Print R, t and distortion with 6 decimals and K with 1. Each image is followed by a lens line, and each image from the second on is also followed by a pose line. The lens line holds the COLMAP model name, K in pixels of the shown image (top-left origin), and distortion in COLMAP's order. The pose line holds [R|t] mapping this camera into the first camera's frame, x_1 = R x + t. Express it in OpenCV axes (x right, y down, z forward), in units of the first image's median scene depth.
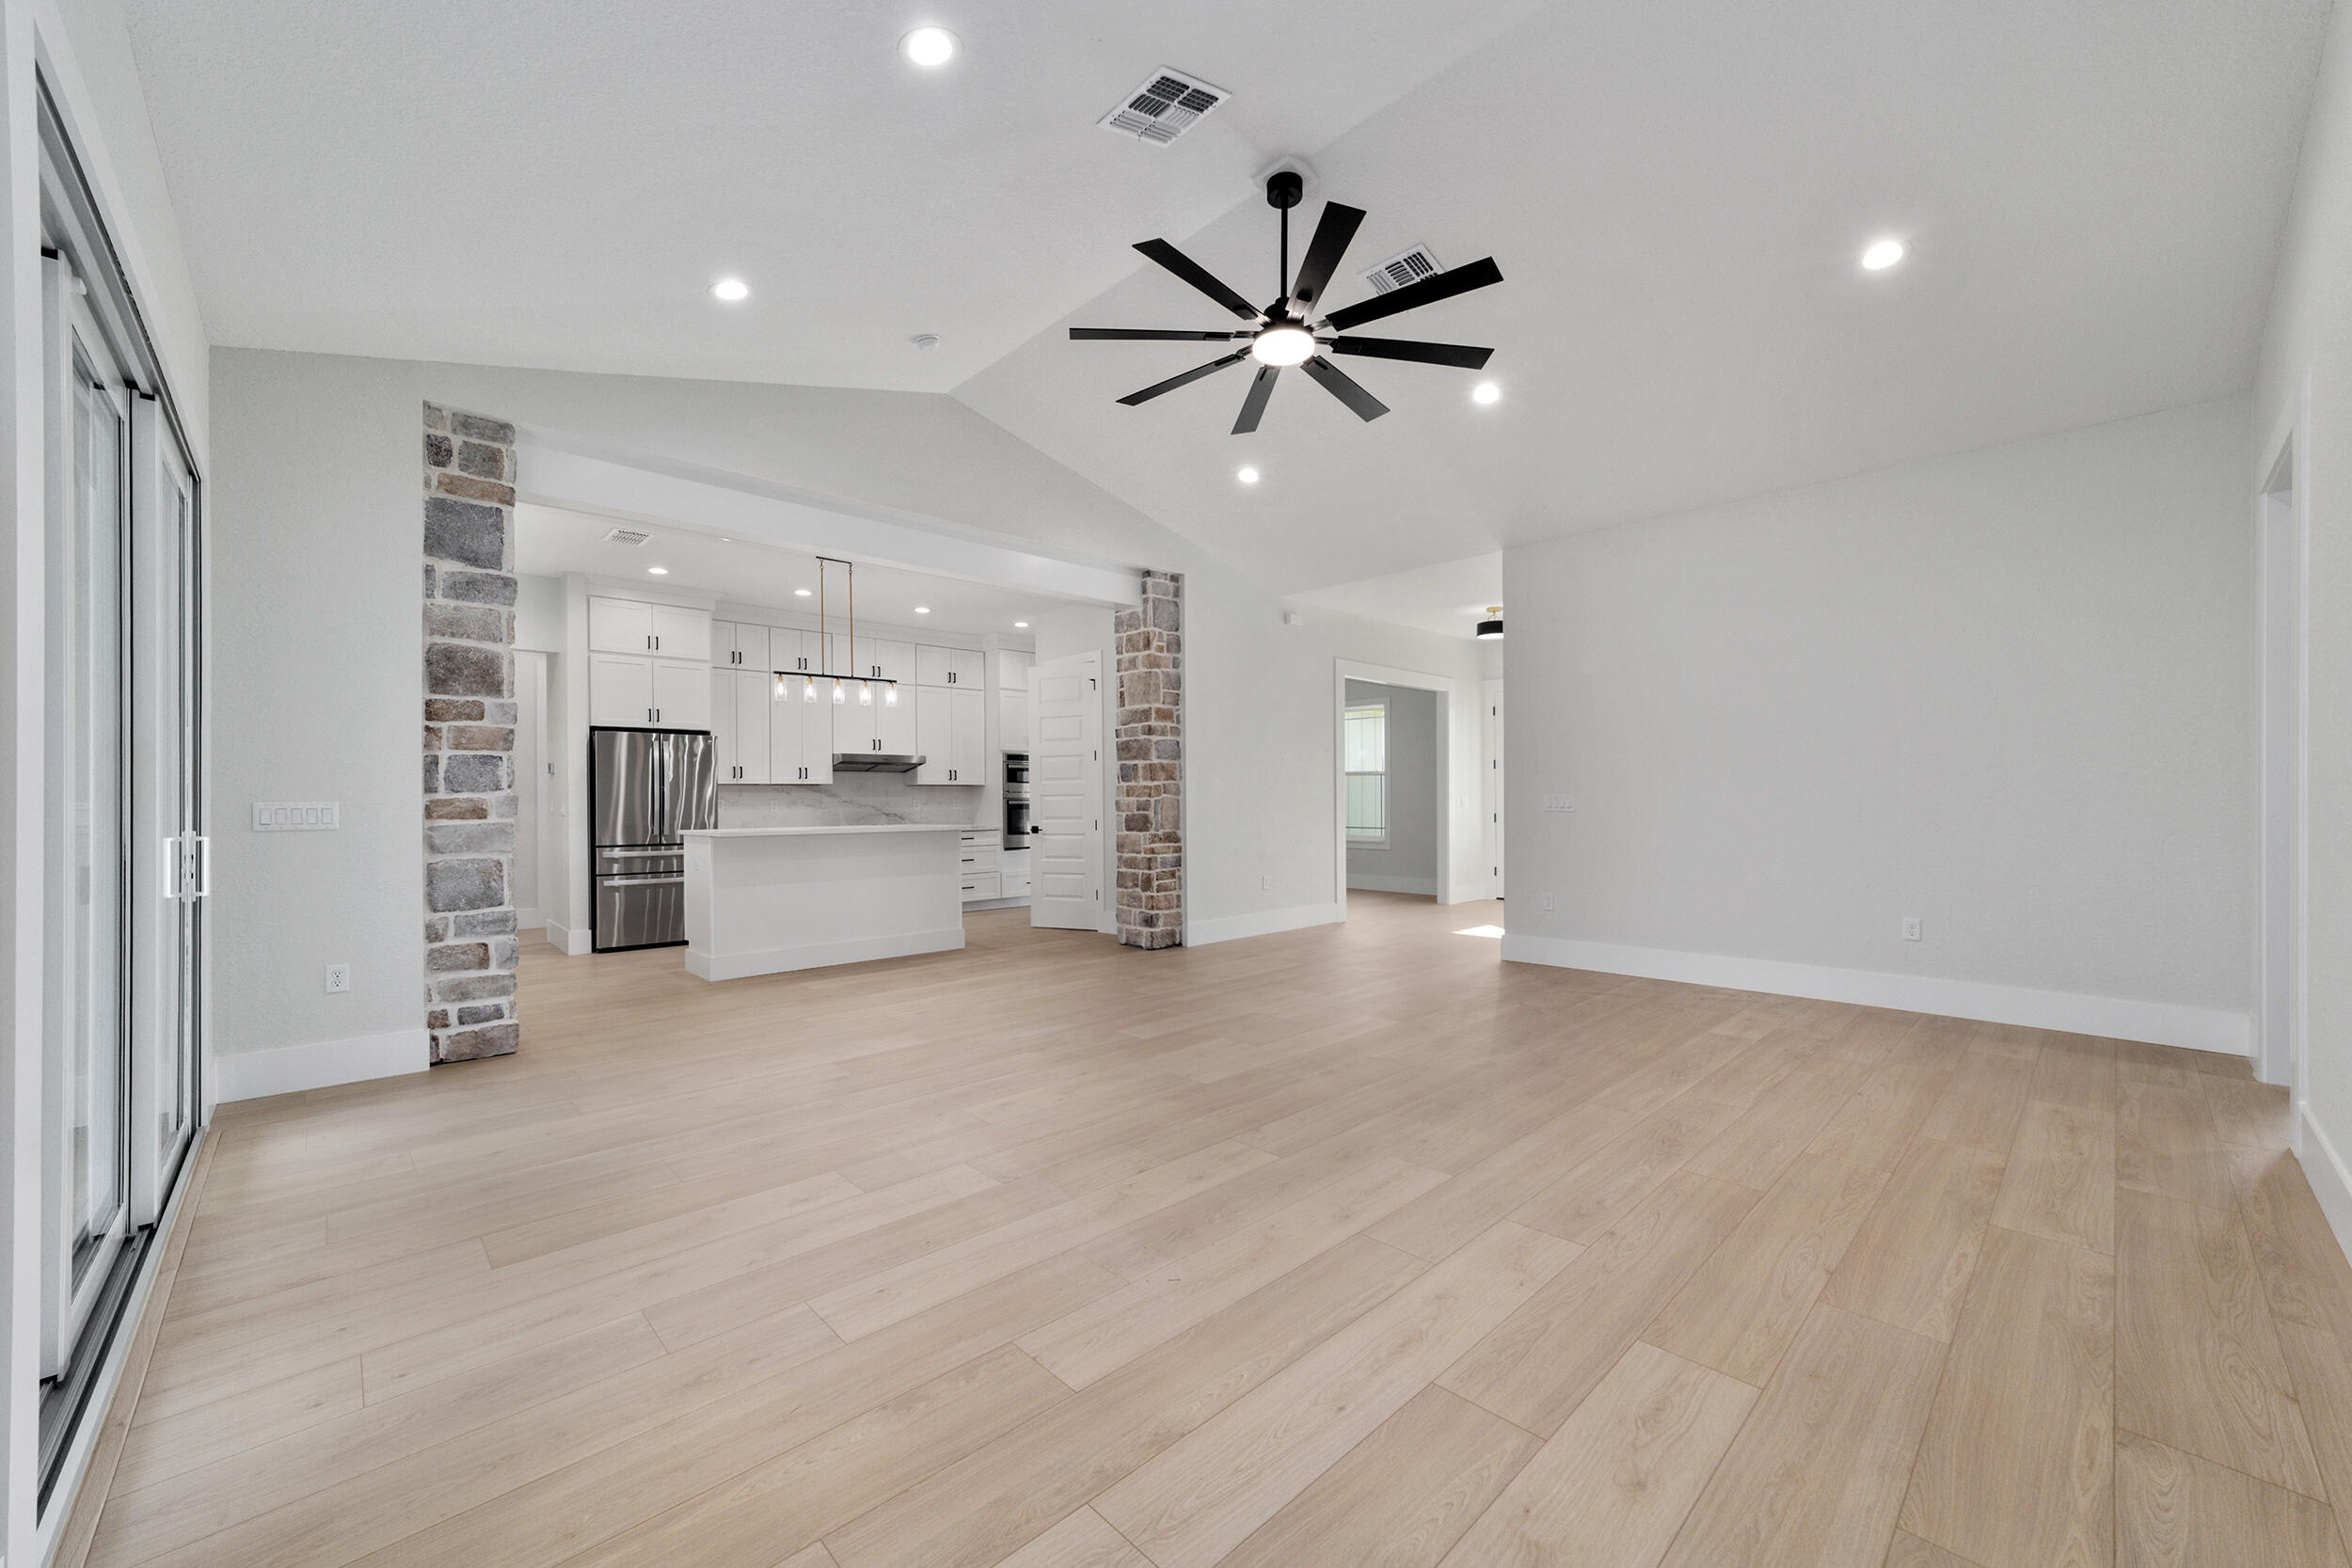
lens RADIAL K [[906.1, 0, 1170.2], [0, 906.1, 787.1], [0, 0, 1]] dist [-0.014832, 0.007934]
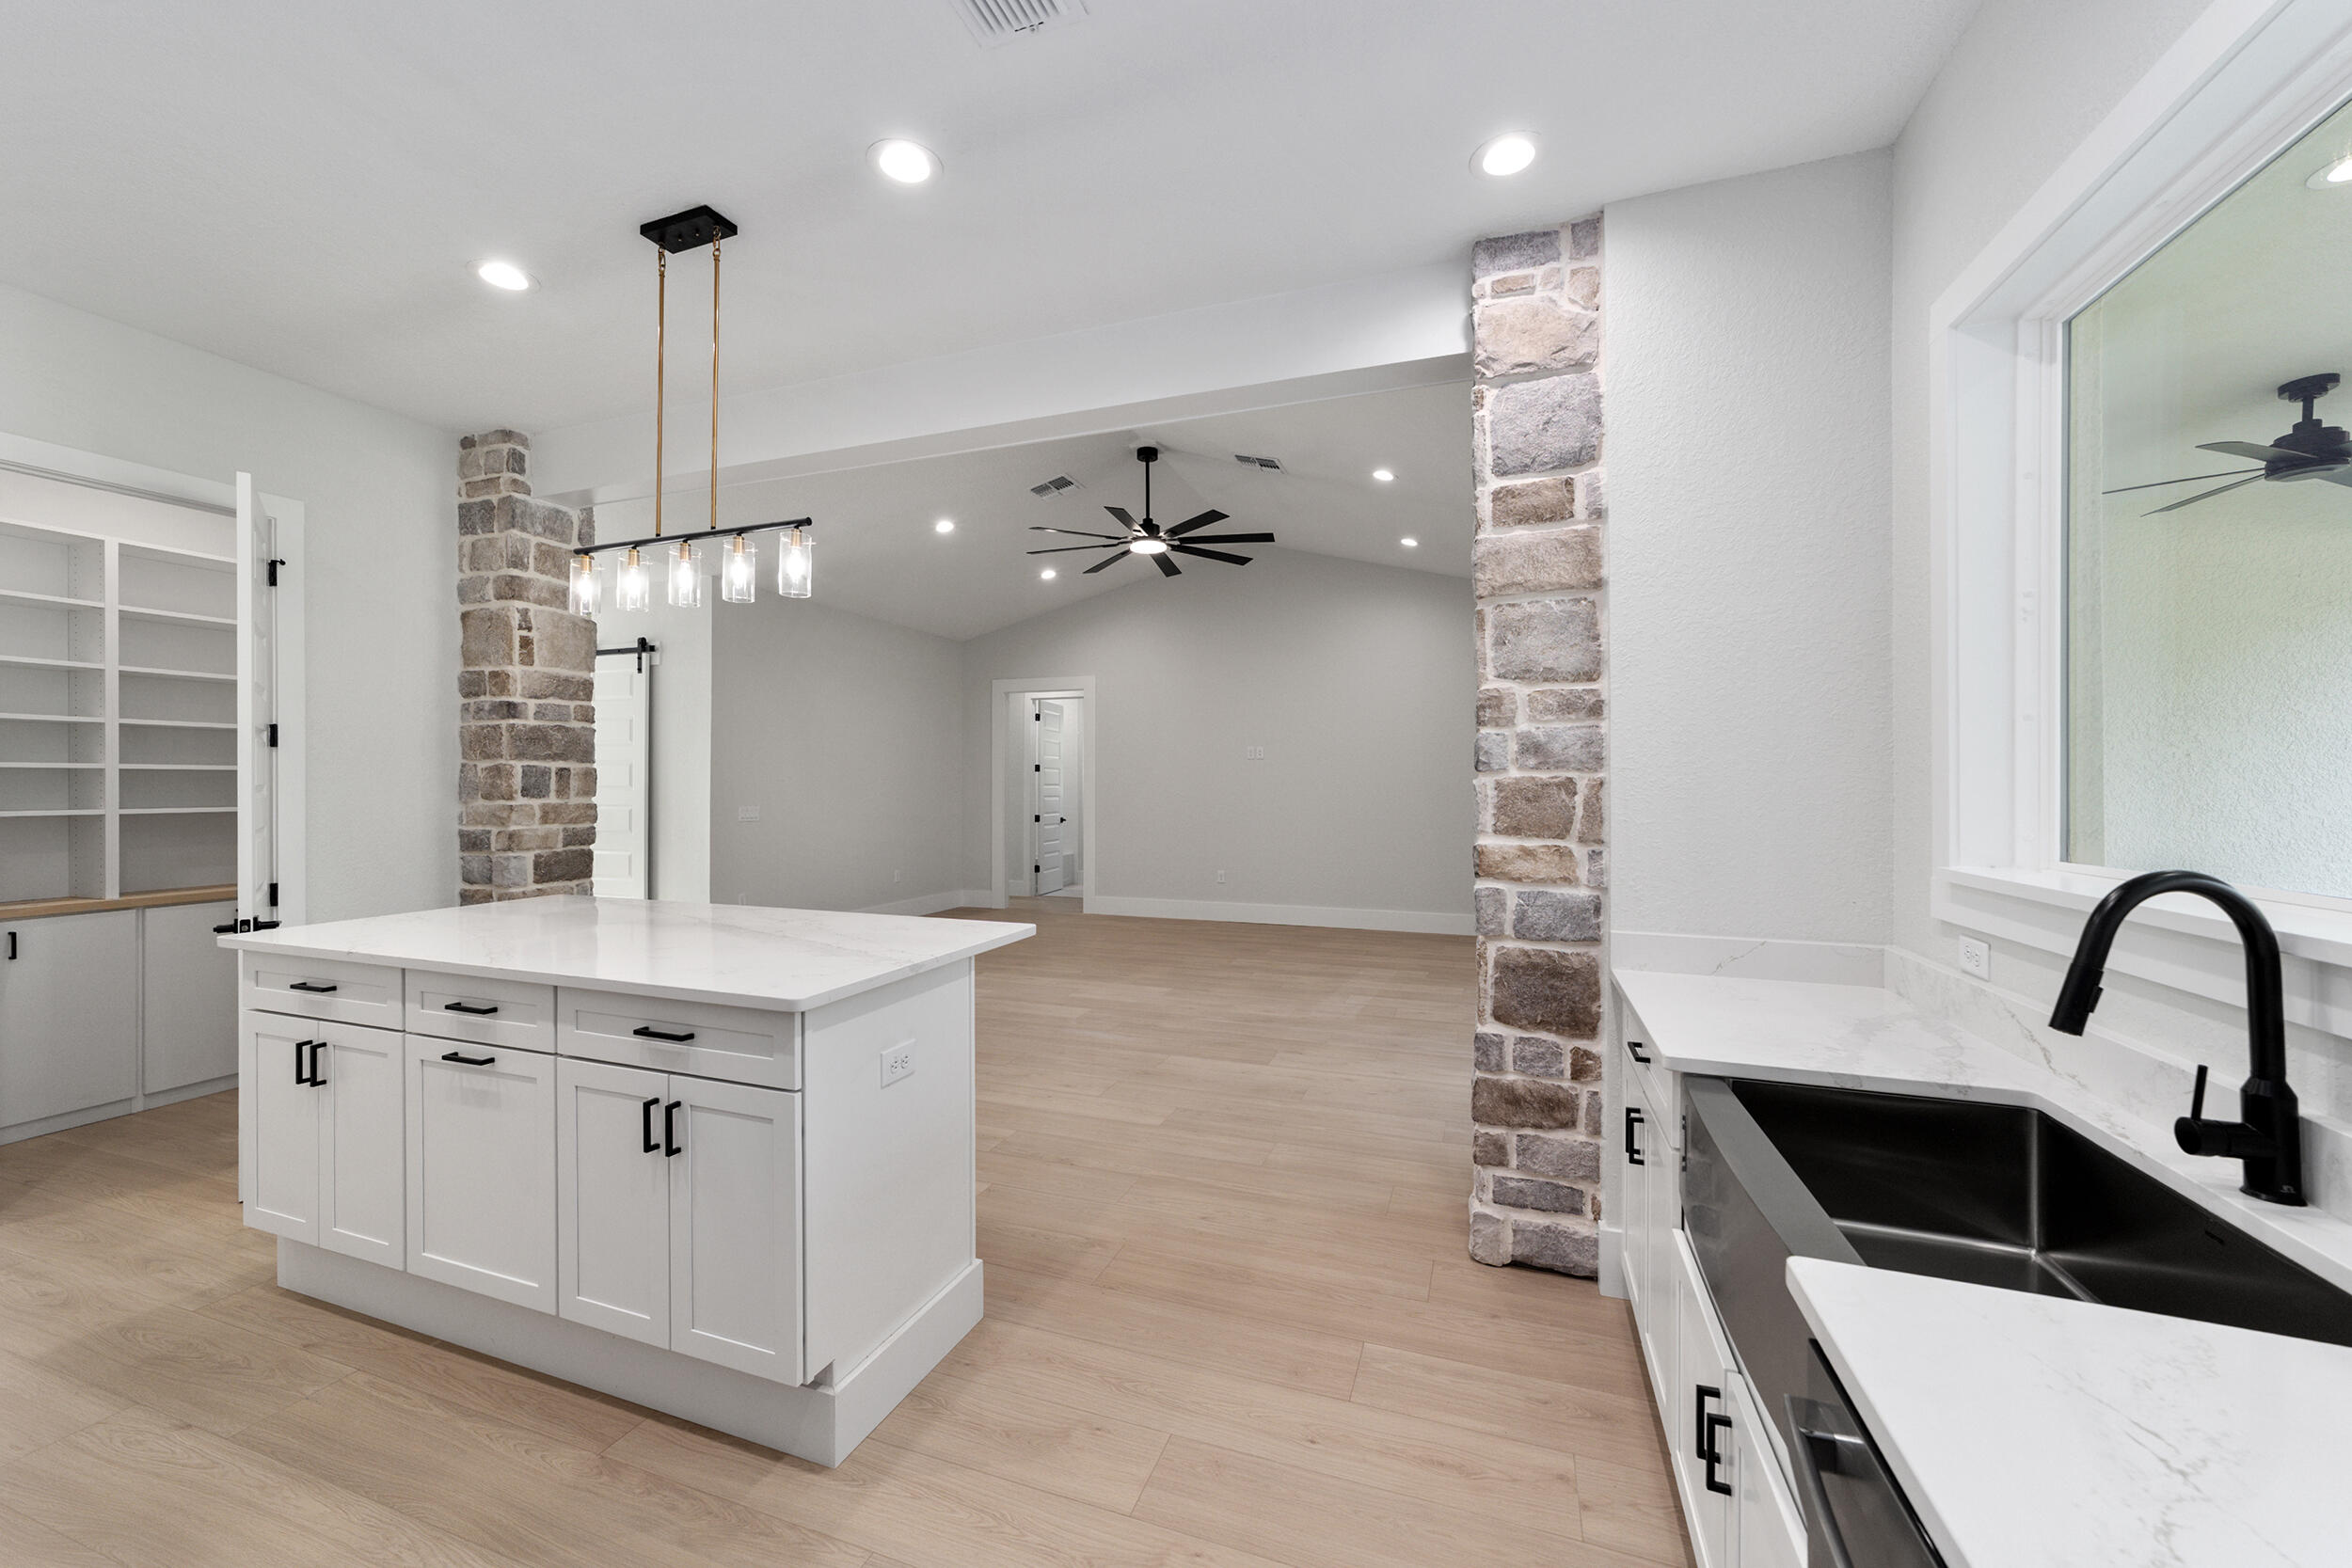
lens RADIAL K [[906.1, 0, 1170.2], [0, 906.1, 787.1], [0, 0, 1]] dist [-0.014832, 0.007934]
pose [[-0.446671, 0.002704, 0.894694, -0.745626], [-0.011678, 0.999893, -0.008852, -0.012317], [-0.894622, -0.014402, -0.446591, 0.912526]]
